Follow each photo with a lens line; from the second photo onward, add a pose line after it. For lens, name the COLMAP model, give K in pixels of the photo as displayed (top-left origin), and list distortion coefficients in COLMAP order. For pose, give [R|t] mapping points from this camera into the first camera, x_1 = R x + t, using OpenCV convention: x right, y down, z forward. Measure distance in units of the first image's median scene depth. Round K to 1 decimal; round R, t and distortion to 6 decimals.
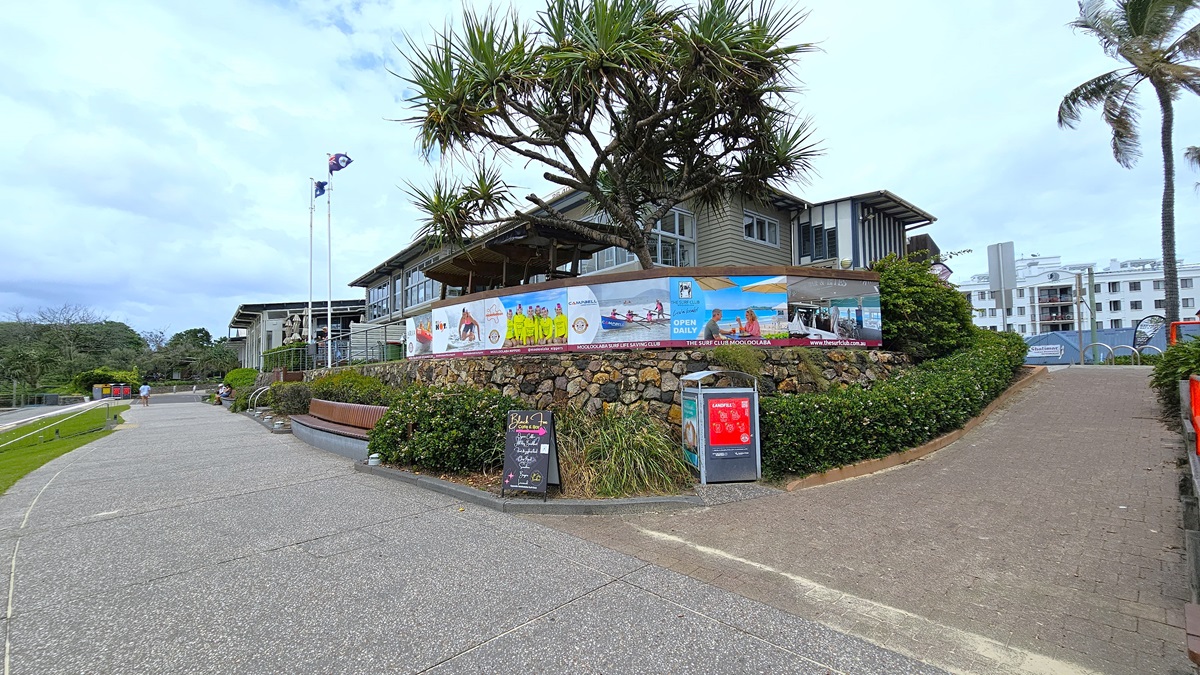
lens RADIAL K [[492.6, 0, 597.6], [0, 492.6, 352.6], [0, 0, 1]] dist [0.000288, 0.000016]
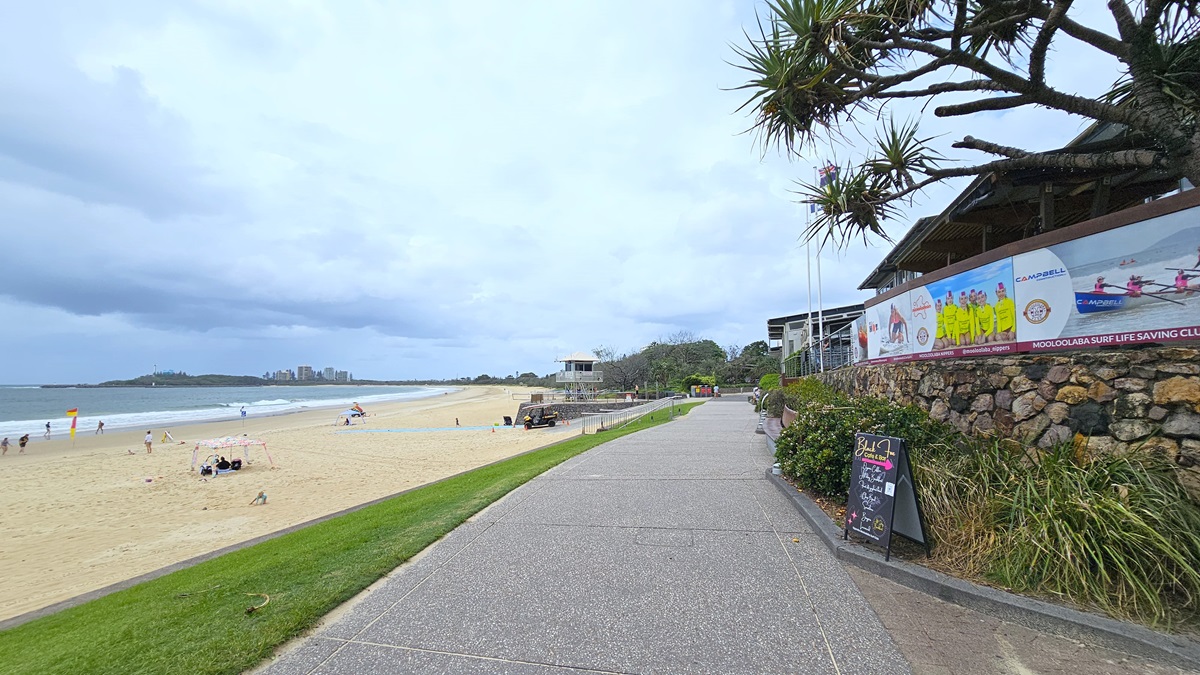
lens RADIAL K [[492.6, 0, 597.6], [0, 492.6, 352.6], [0, 0, 1]] dist [0.000288, 0.000016]
pose [[0.523672, -0.041356, -0.850915, 0.214905], [0.034099, 0.999038, -0.027570, -0.002920], [0.851237, -0.014578, 0.524579, 0.171994]]
